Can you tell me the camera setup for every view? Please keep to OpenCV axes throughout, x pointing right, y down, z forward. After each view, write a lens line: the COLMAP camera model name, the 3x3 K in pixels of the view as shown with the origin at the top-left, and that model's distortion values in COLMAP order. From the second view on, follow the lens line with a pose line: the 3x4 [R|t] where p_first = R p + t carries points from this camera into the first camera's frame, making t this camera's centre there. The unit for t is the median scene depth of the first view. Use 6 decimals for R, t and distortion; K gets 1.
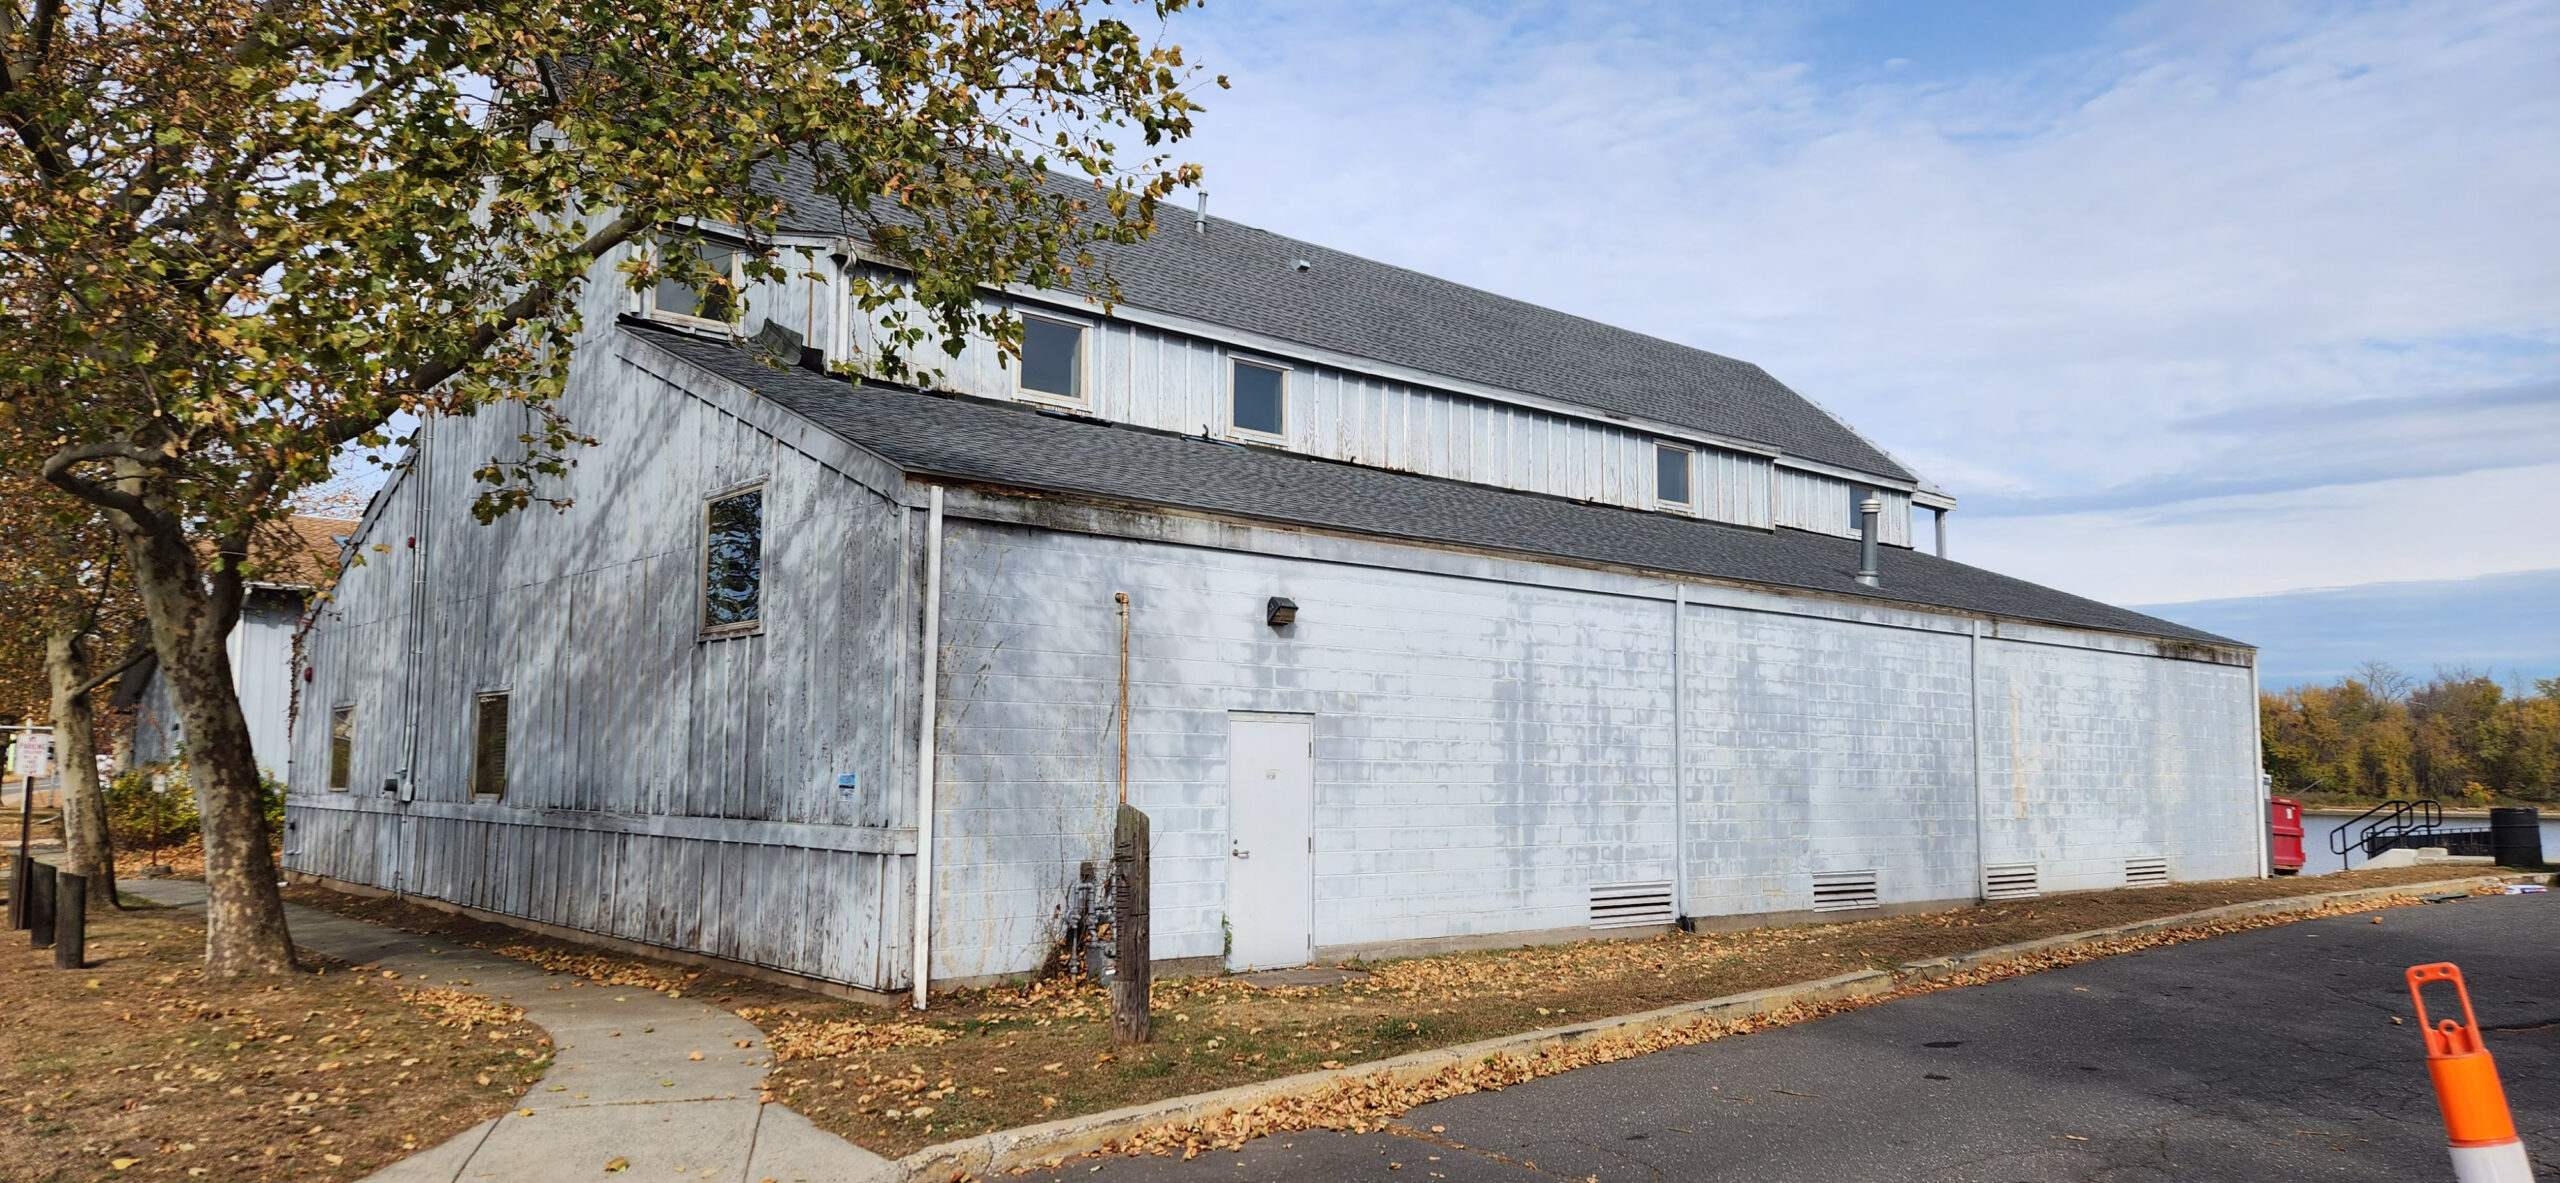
lens RADIAL K [[1702.8, 0, 1280.0], [0, 1702.8, 594.6], [0, 0, 1]] dist [0.005214, 0.001240]
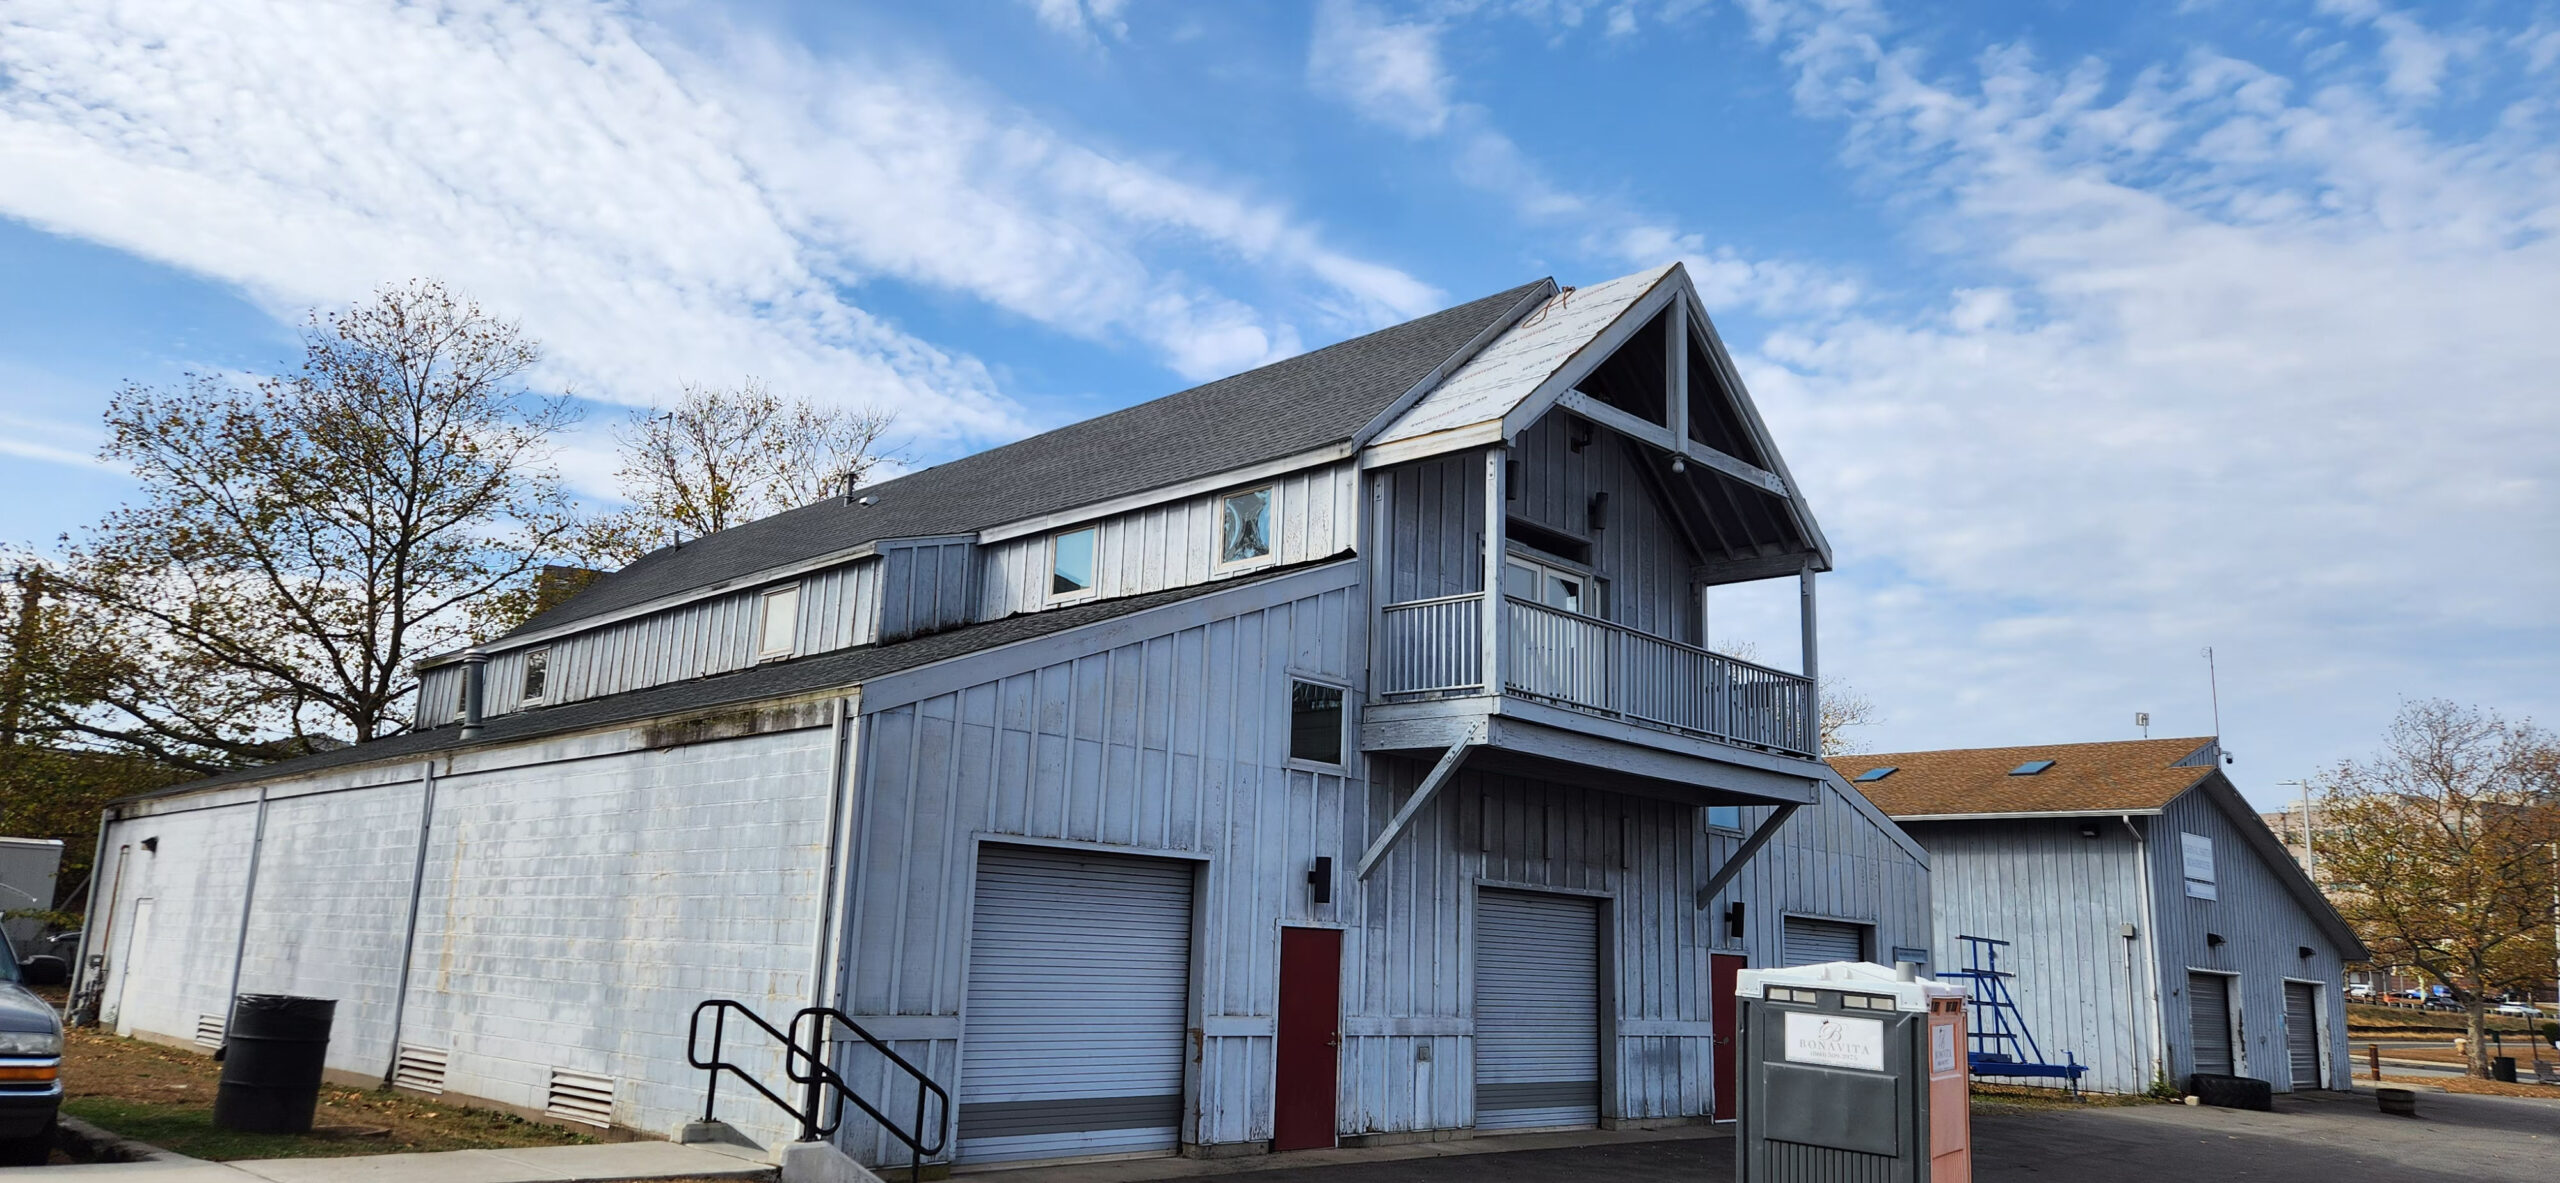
lens RADIAL K [[1702.8, 0, 1281.0], [0, 1702.8, 591.9], [0, 0, 1]] dist [0.005214, 0.001240]
pose [[0.106902, -0.214809, -0.970788, 1.233189], [0.074215, 0.975383, -0.207653, 0.135268], [0.991496, -0.049848, 0.120212, 1.231332]]
